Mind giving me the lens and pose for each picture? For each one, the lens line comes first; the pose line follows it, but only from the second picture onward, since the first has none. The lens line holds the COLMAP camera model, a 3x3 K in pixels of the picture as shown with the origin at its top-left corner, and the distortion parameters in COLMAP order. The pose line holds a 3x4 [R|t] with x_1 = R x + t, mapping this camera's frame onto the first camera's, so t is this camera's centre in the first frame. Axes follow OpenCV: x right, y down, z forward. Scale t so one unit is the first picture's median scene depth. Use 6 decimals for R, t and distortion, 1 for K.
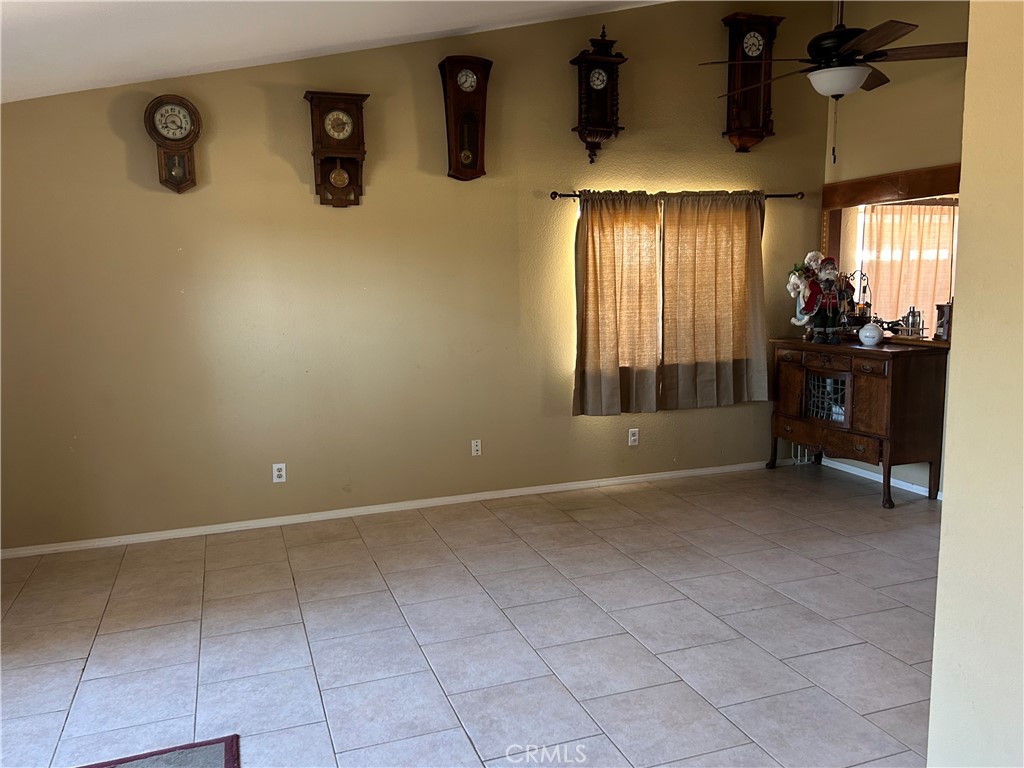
lens RADIAL K [[802.8, 0, 511.0], [0, 802.8, 387.2], [0, 0, 1]] dist [0.076939, -0.113209]
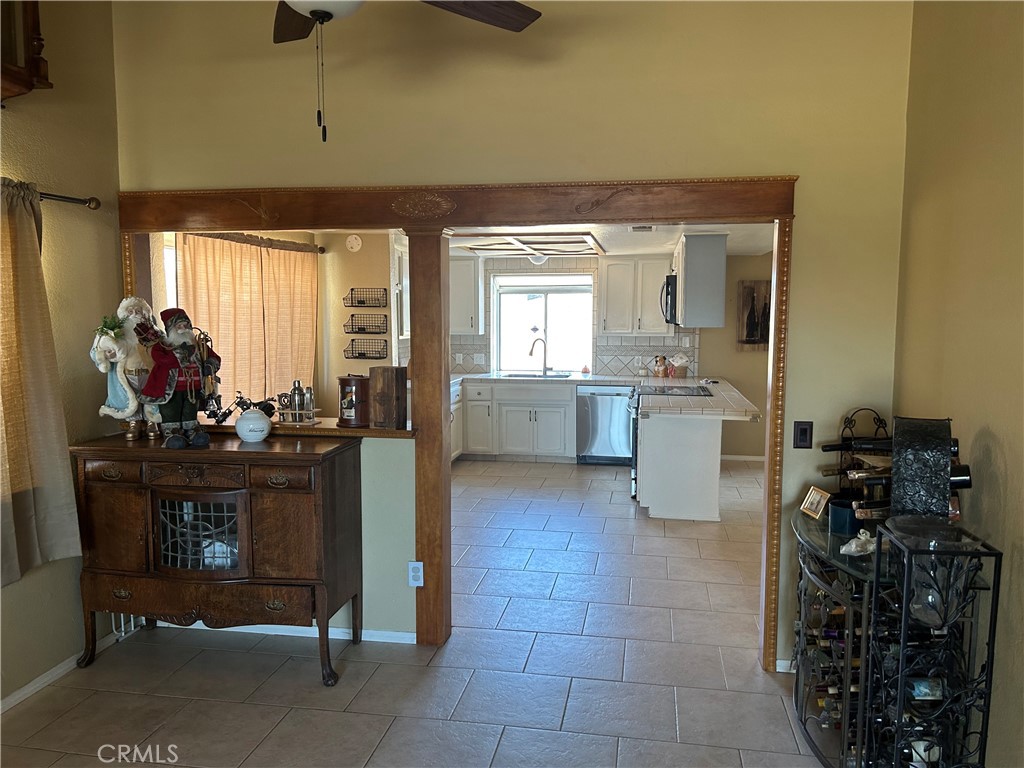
lens RADIAL K [[769.6, 0, 510.2], [0, 769.6, 390.2], [0, 0, 1]] dist [0.024472, -0.002278]
pose [[0.494561, -0.072280, 0.866132, 0.002691], [0.111563, 0.993572, 0.019212, -0.076945], [-0.861953, 0.087127, 0.499446, 0.466647]]
